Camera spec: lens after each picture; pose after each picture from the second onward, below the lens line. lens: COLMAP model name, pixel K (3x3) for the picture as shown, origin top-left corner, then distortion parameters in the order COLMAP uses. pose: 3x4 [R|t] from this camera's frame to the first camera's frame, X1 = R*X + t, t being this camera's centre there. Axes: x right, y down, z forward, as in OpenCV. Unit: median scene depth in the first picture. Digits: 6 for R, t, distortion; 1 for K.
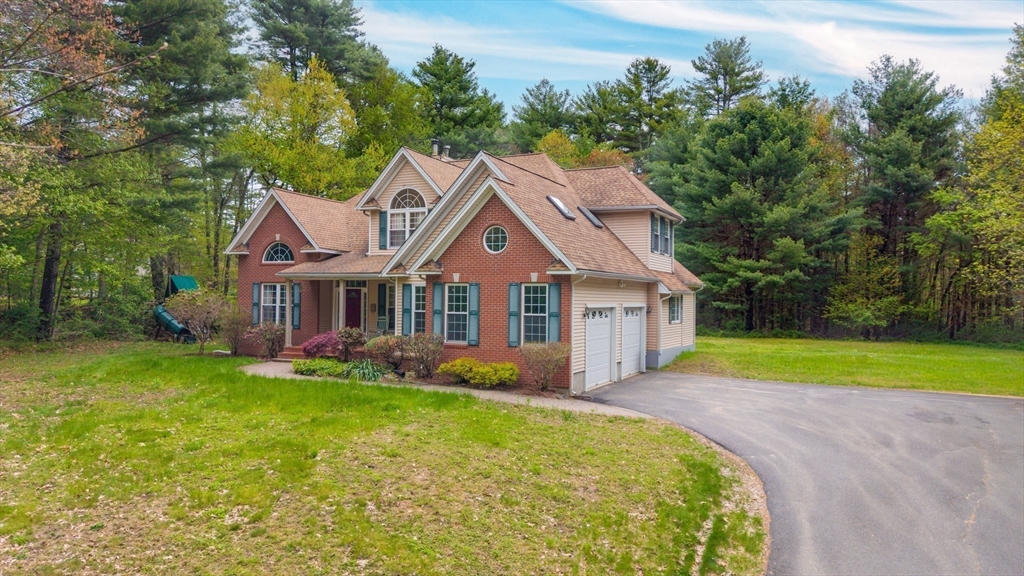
lens RADIAL K [[719.9, 0, 512.0], [0, 719.9, 288.0], [0, 0, 1]] dist [-0.002466, -0.000058]
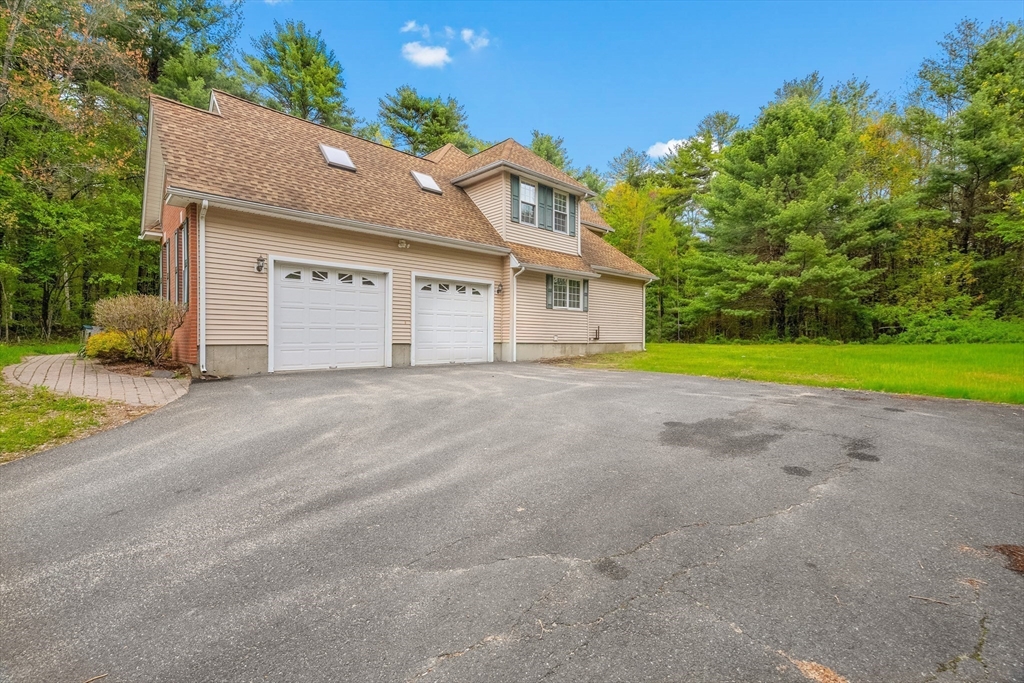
lens RADIAL K [[457.0, 0, 509.0], [0, 457.0, 340.2], [0, 0, 1]] dist [0.010897, 0.000051]
pose [[0.926013, -0.007660, -0.377413, 0.244794], [0.011702, 0.999896, 0.008418, 0.053275], [0.377309, -0.012212, 0.926007, 0.304061]]
